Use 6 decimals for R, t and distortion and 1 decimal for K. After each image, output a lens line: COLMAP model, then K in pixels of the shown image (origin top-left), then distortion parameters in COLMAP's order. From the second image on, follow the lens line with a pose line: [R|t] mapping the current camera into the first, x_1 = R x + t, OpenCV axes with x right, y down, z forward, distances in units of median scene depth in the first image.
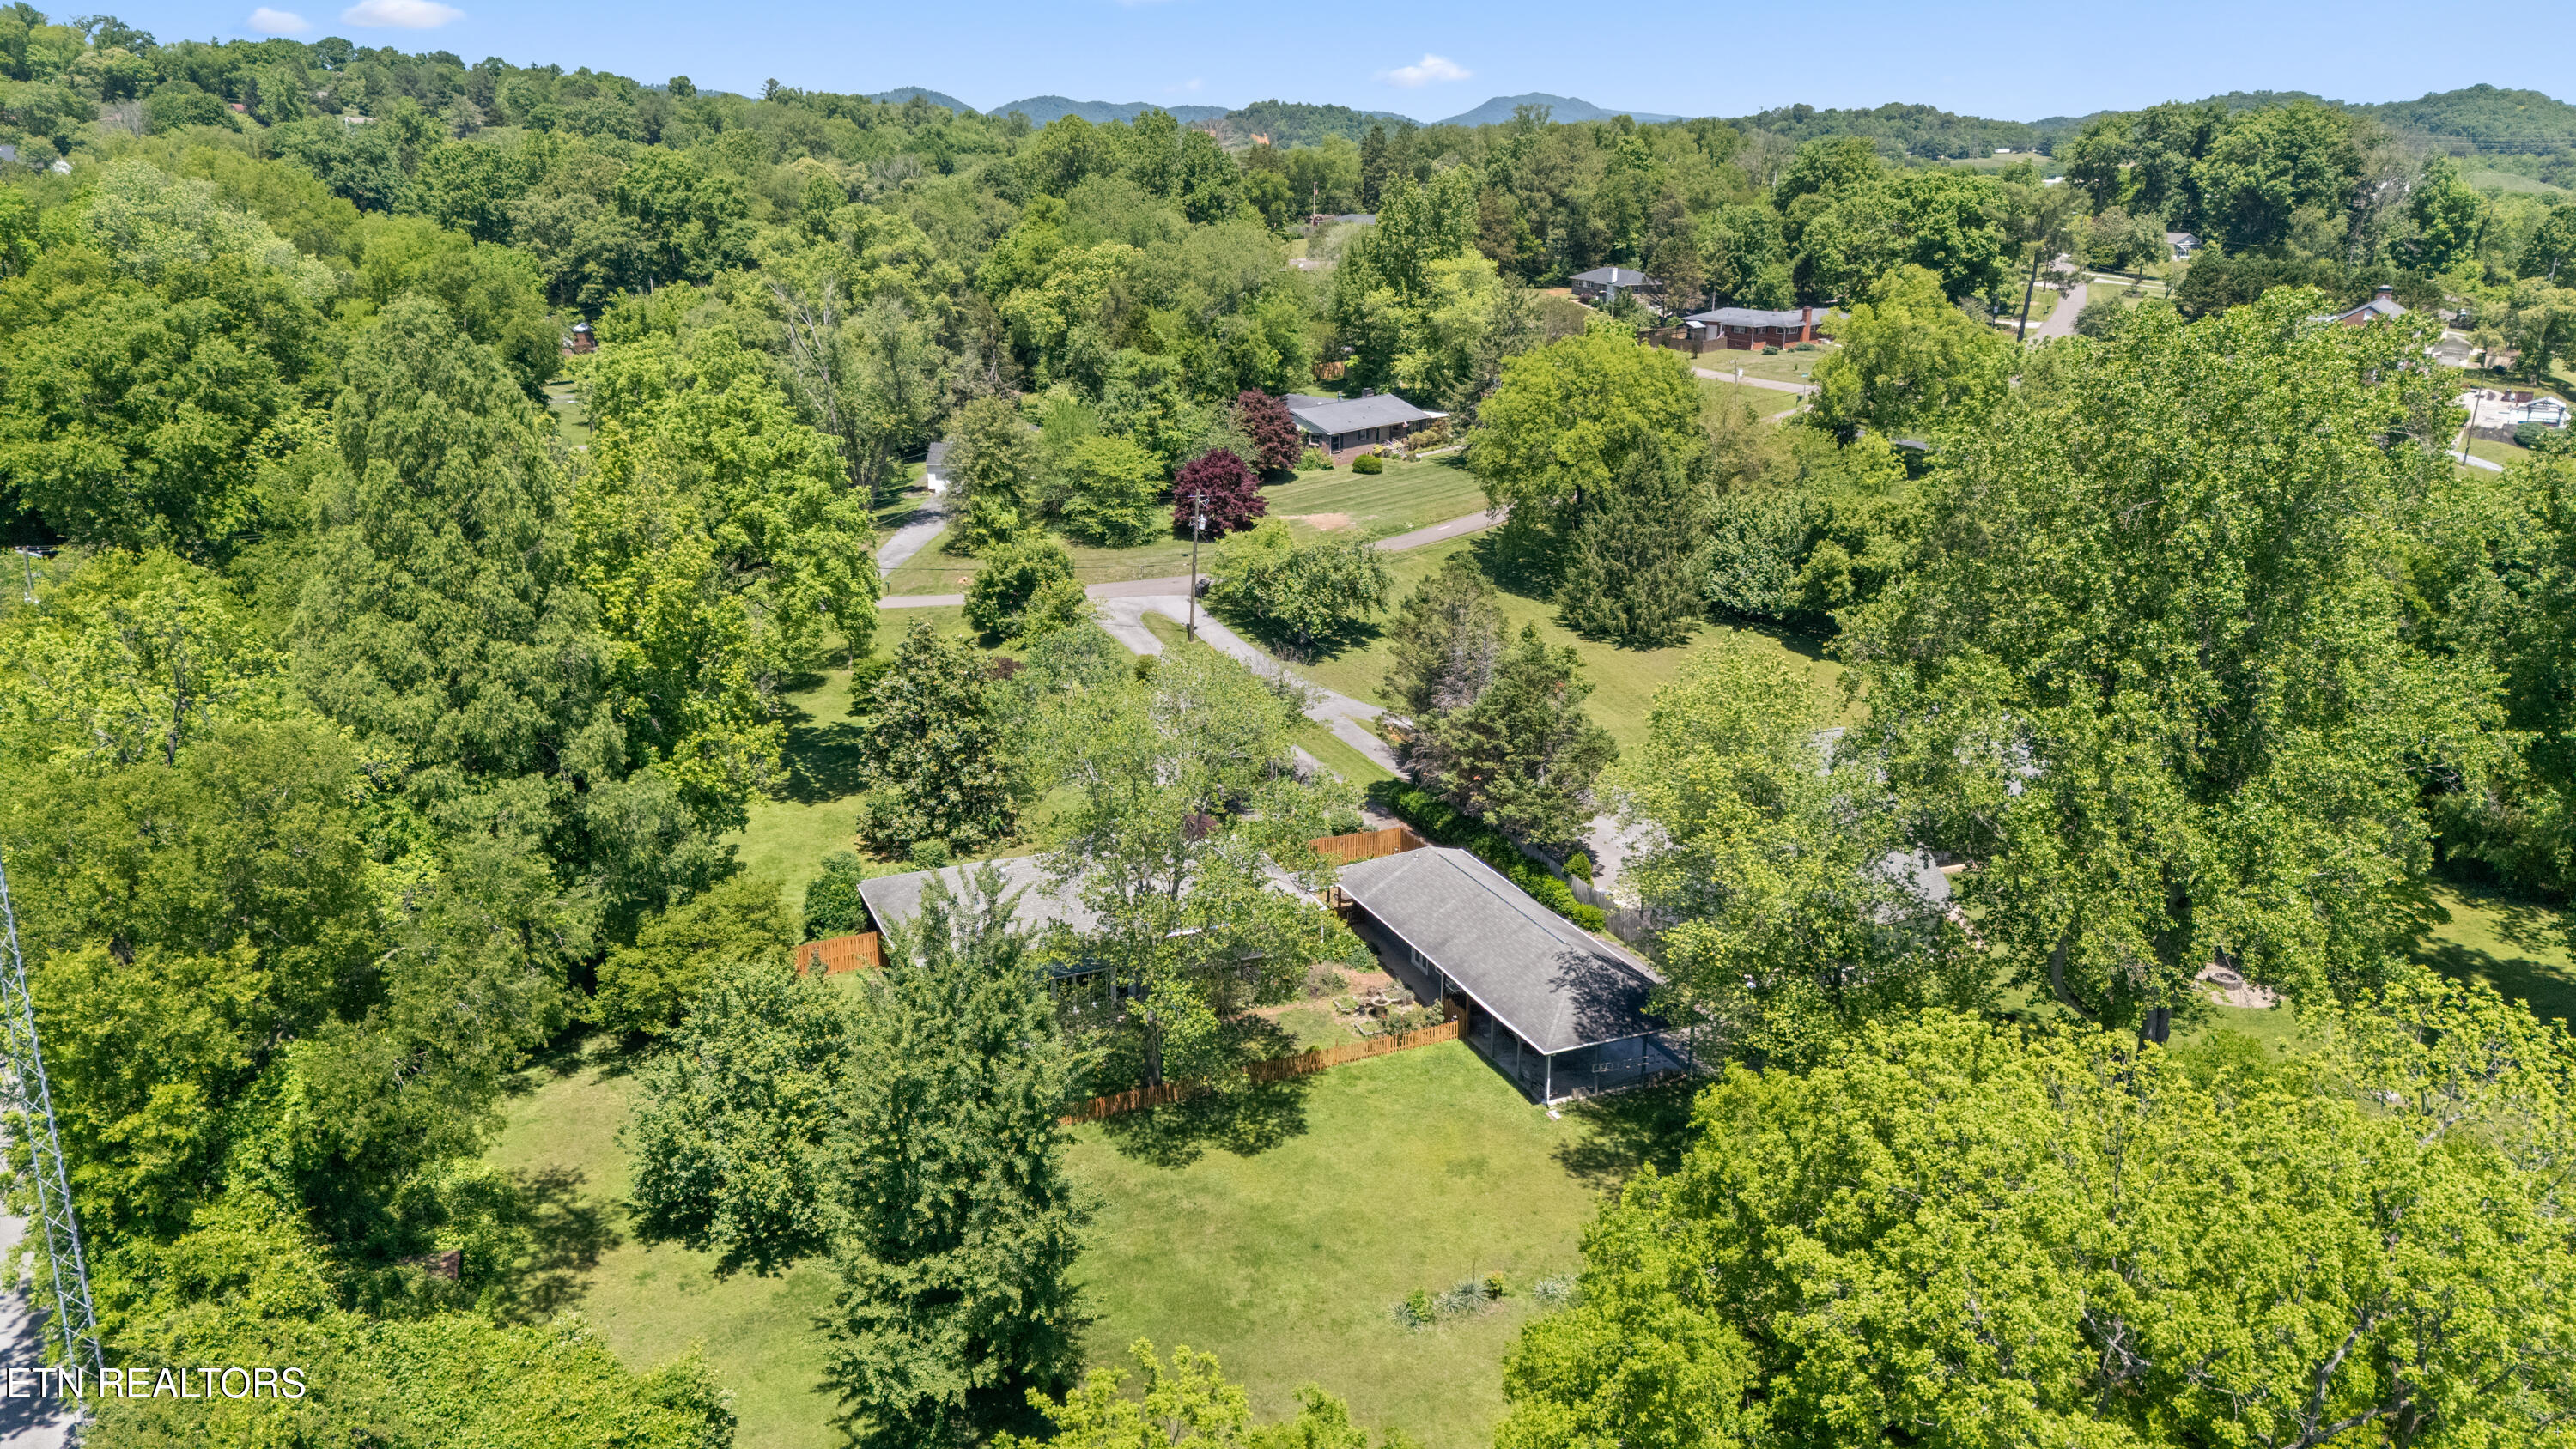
lens RADIAL K [[1898.6, 0, 1285.5], [0, 1898.6, 734.0], [0, 0, 1]] dist [0.083272, -0.080443]
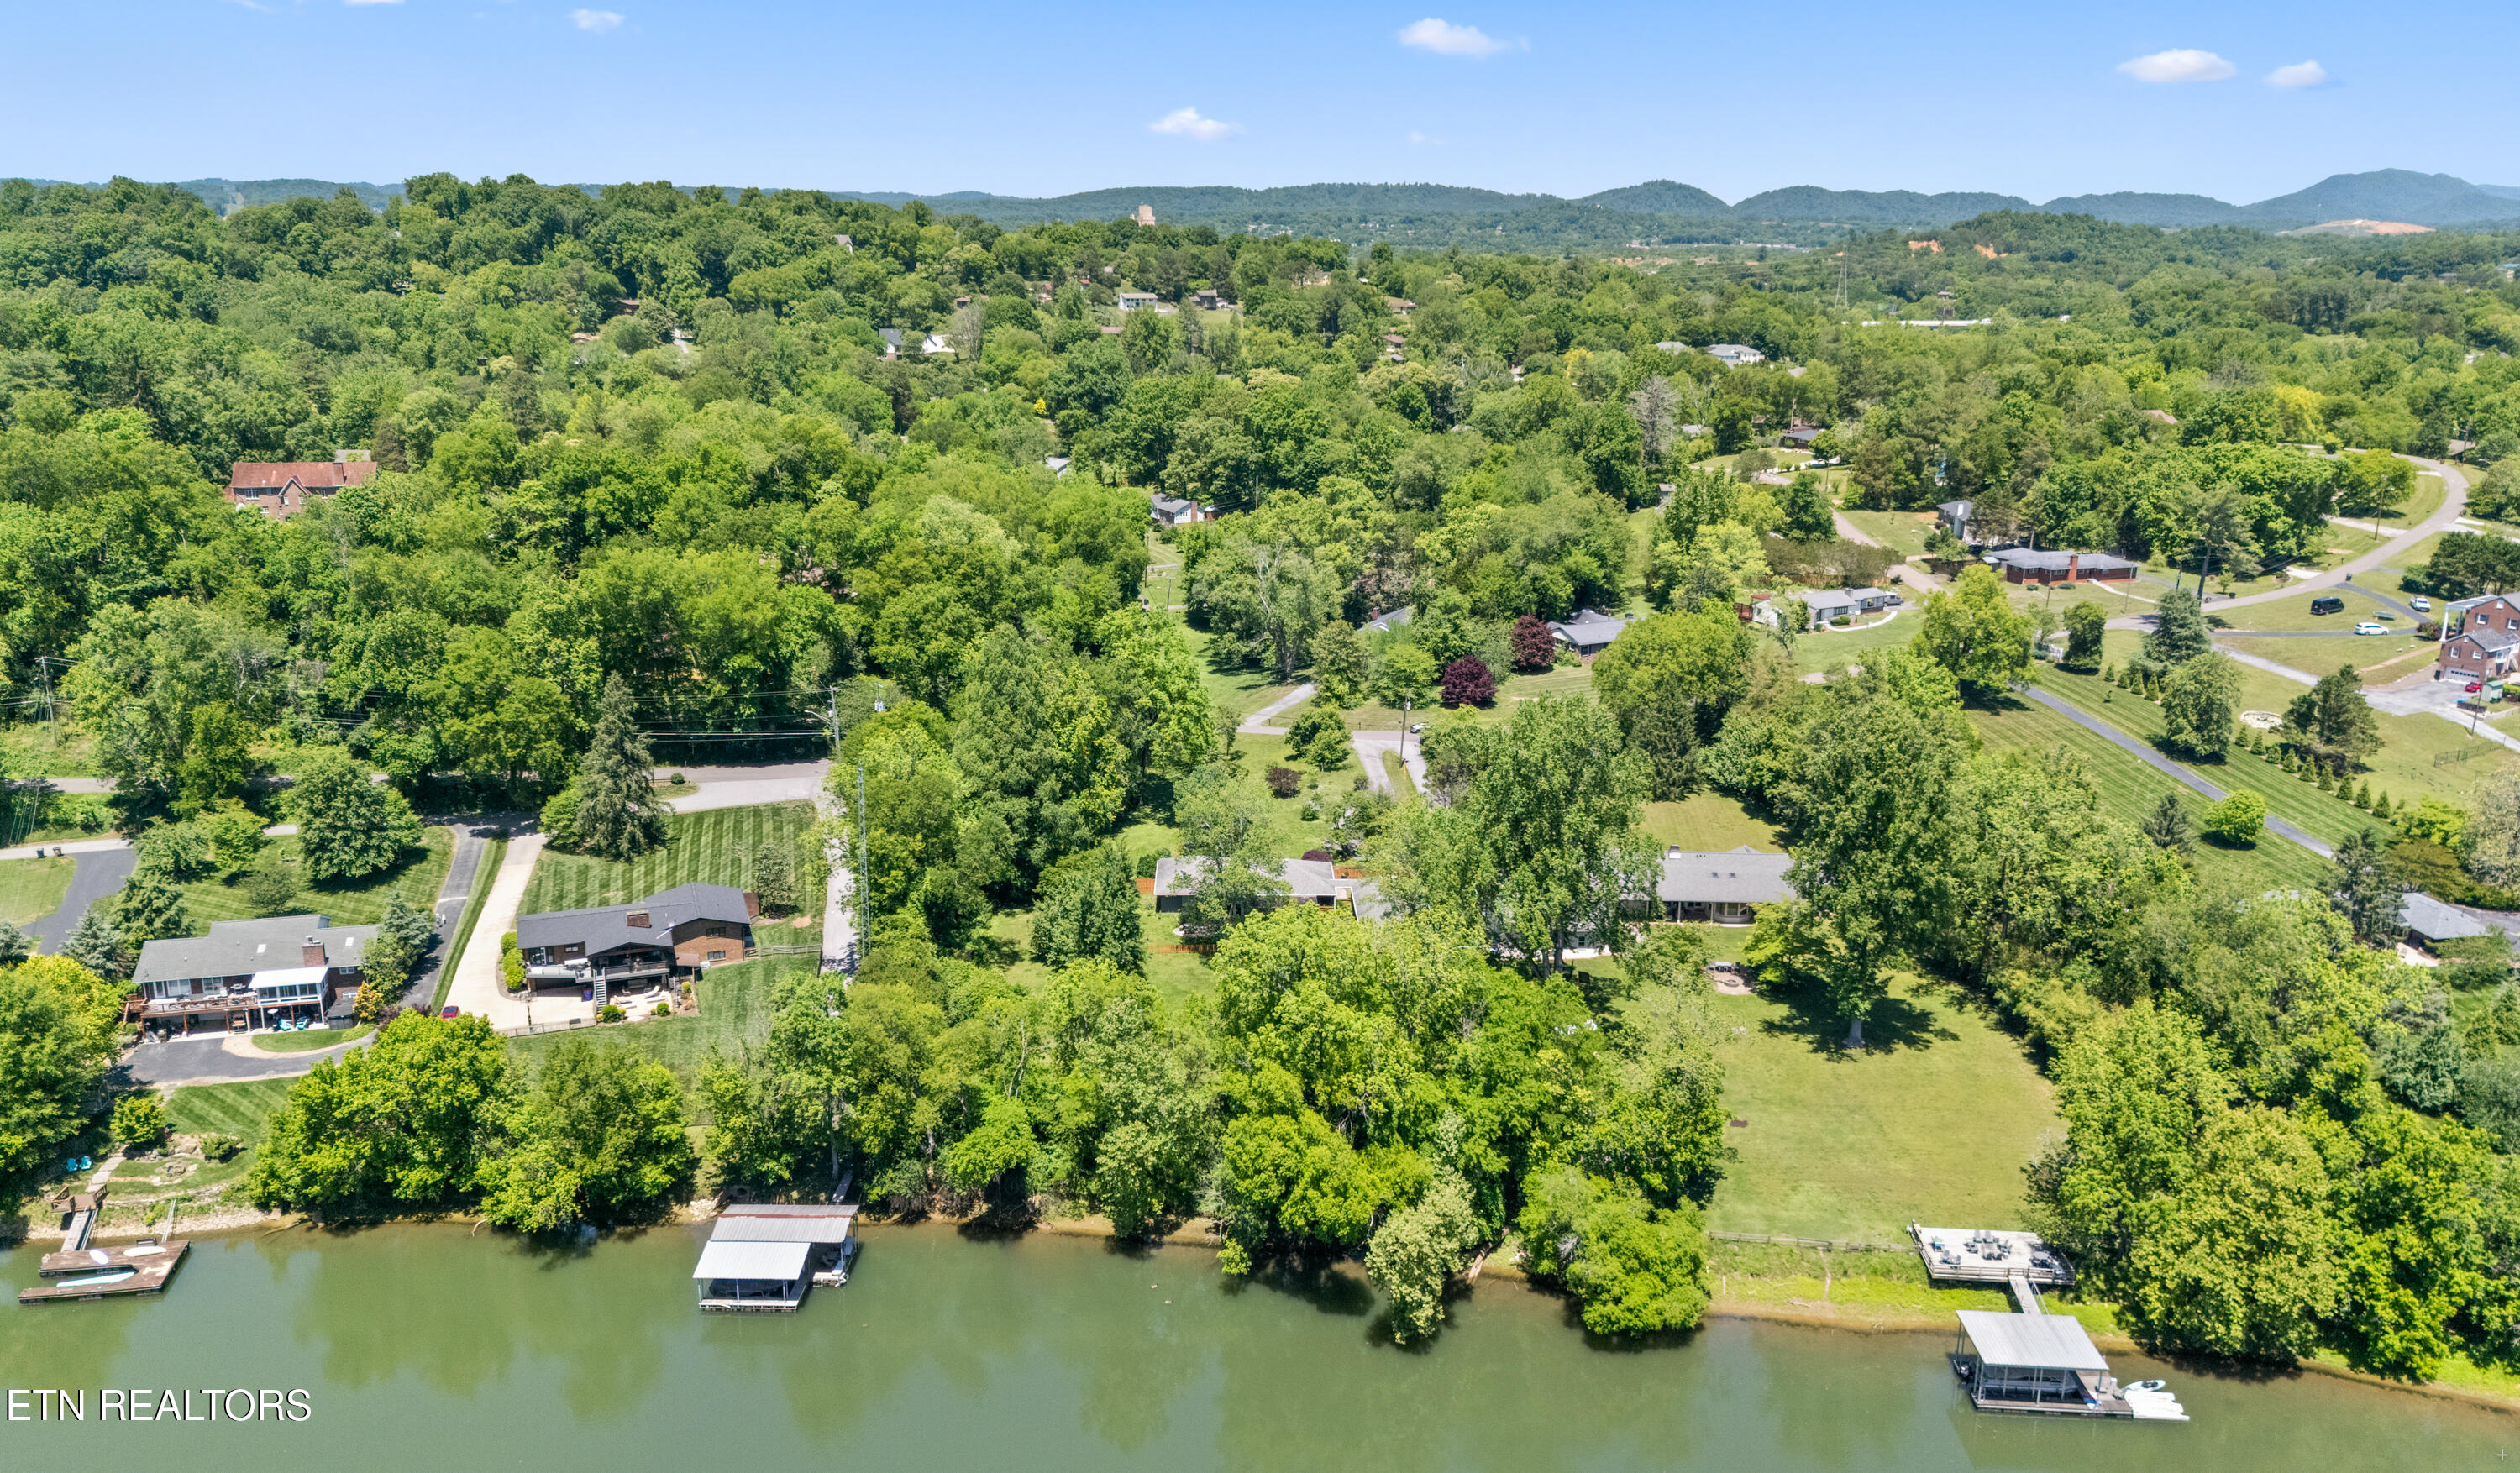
lens RADIAL K [[1938.4, 0, 1242.1], [0, 1938.4, 714.0], [0, 0, 1]] dist [0.061544, -0.040521]
pose [[0.923736, 0.094246, -0.371255, 0.477275], [-0.114039, 0.992971, -0.031671, -0.023500], [0.365661, 0.071593, 0.927991, -0.765908]]
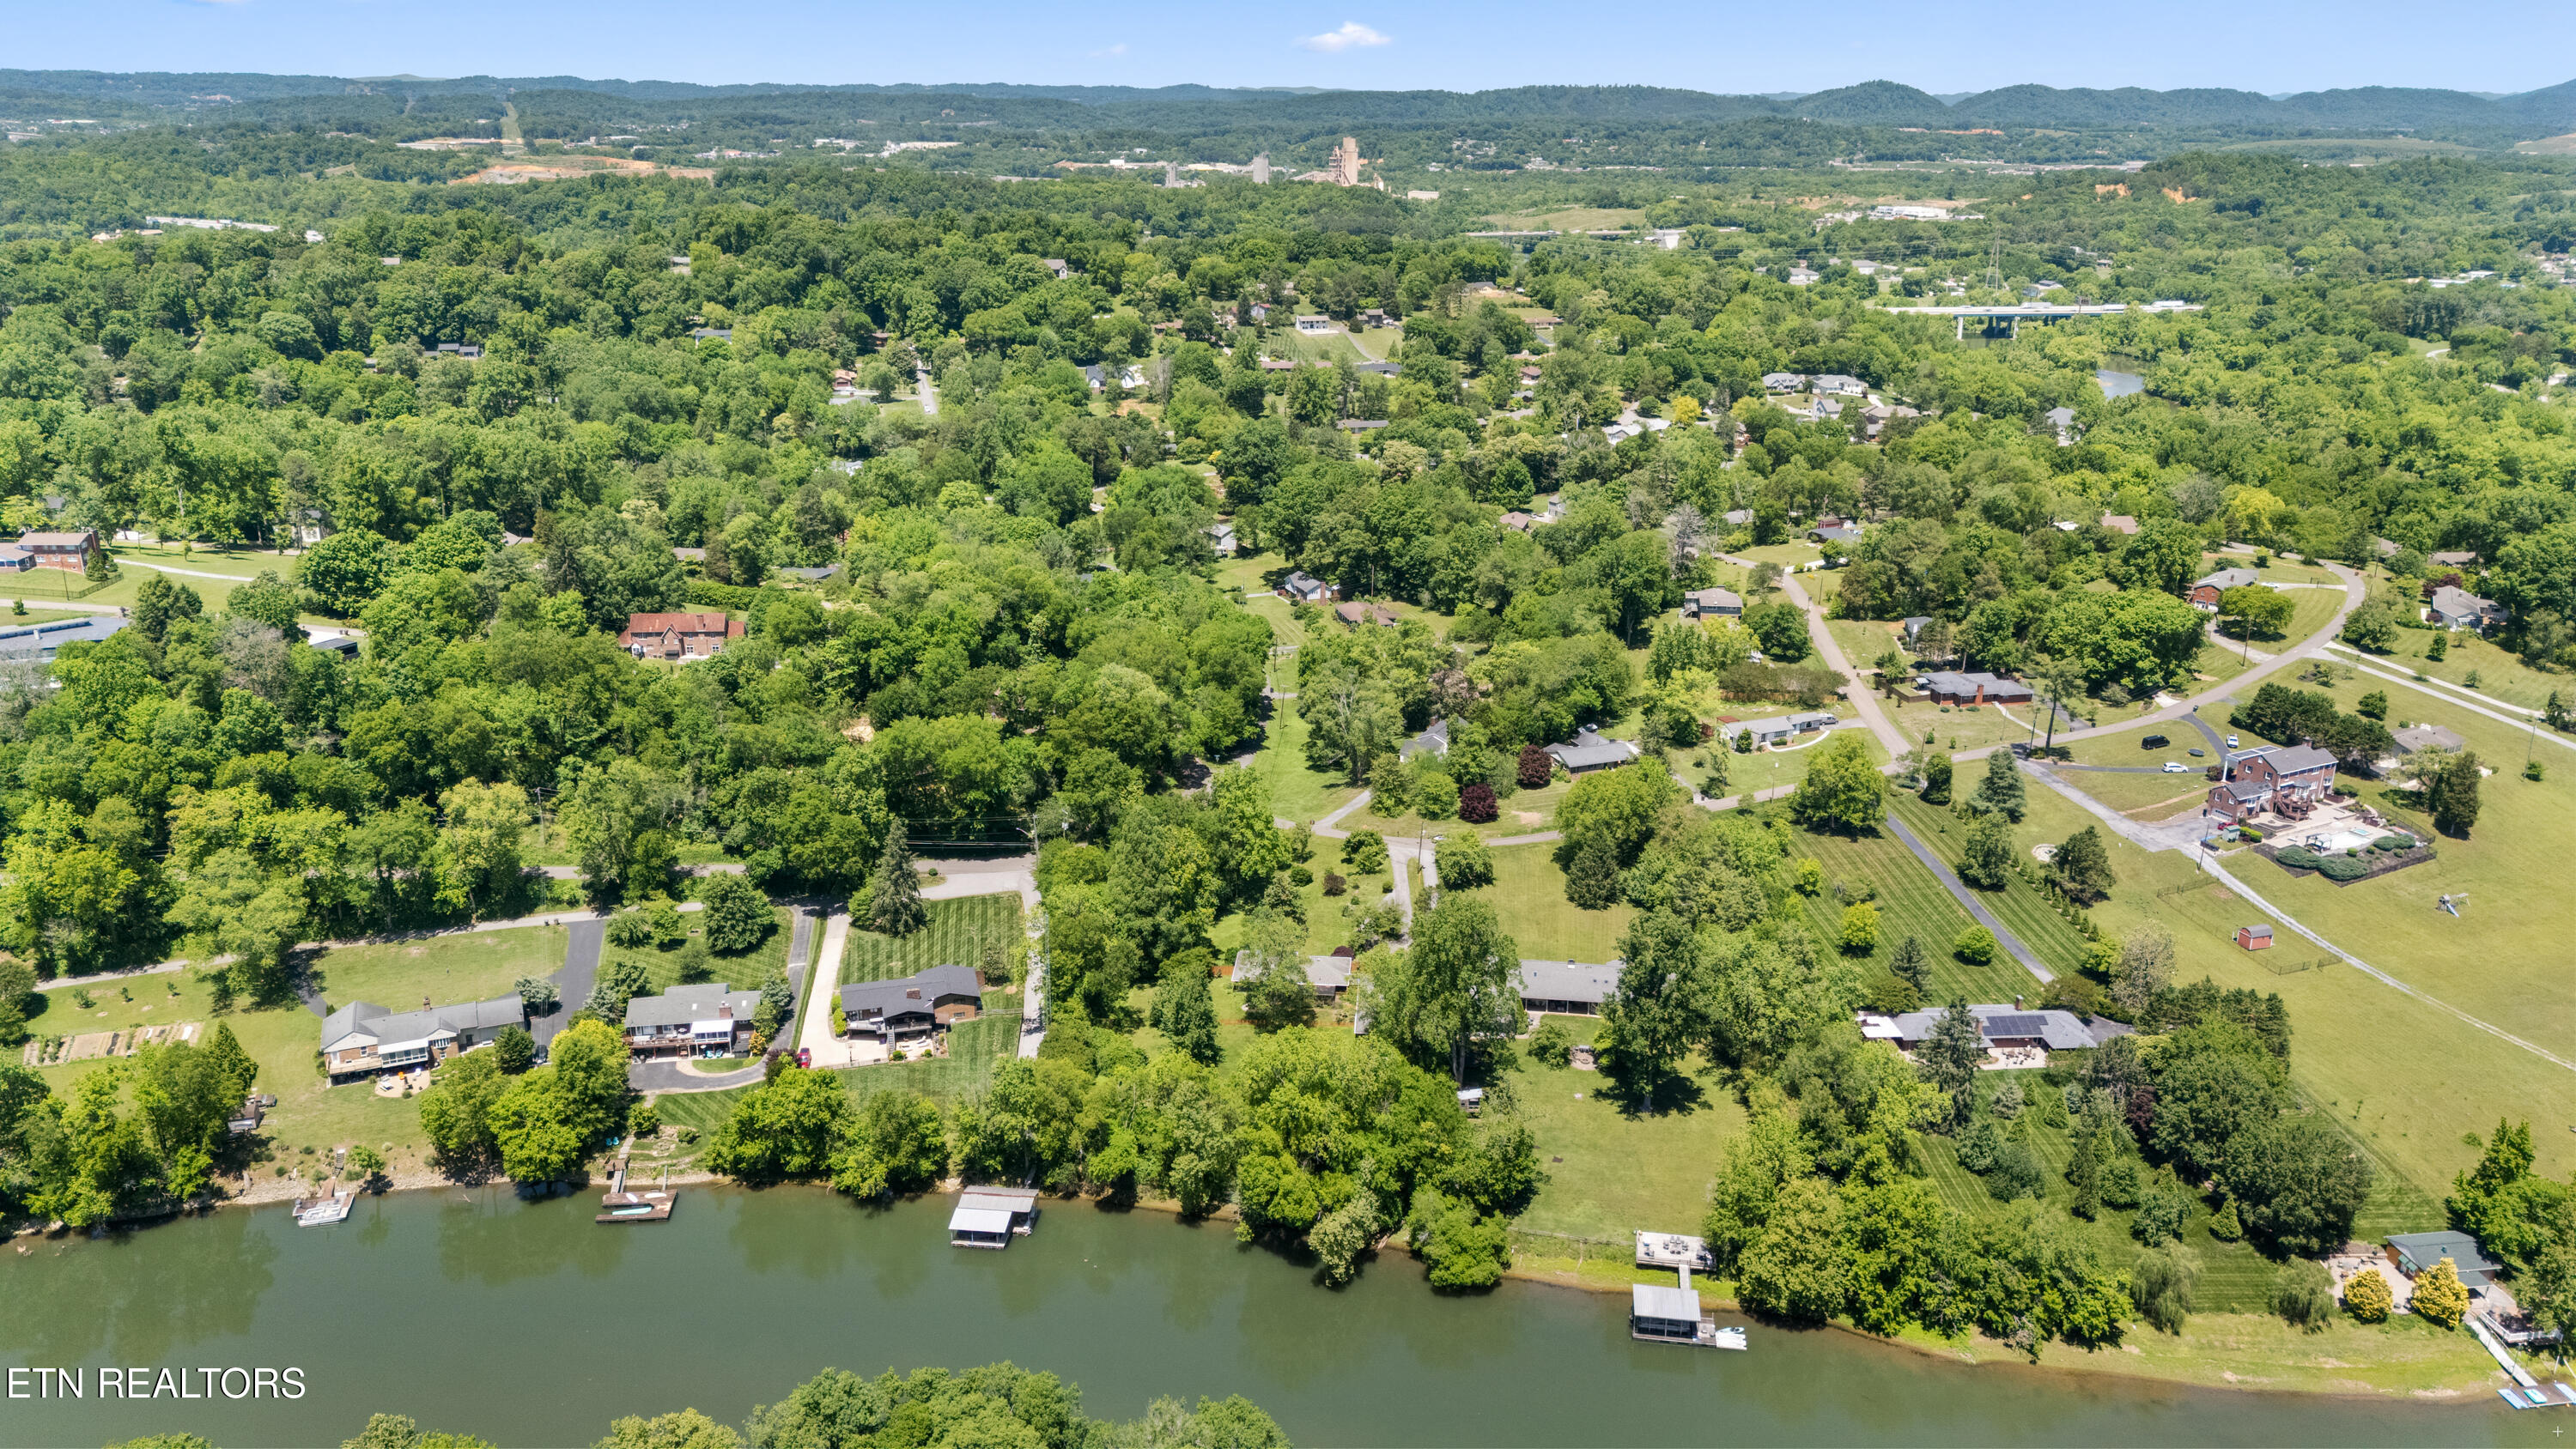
lens RADIAL K [[1898.6, 0, 1282.6], [0, 1898.6, 697.1], [0, 0, 1]] dist [0.083272, -0.080443]
pose [[0.886378, 0.138783, -0.441672, 0.885668], [-0.139063, 0.989769, 0.031926, -0.338926], [0.441584, 0.033122, 0.896608, -1.424127]]
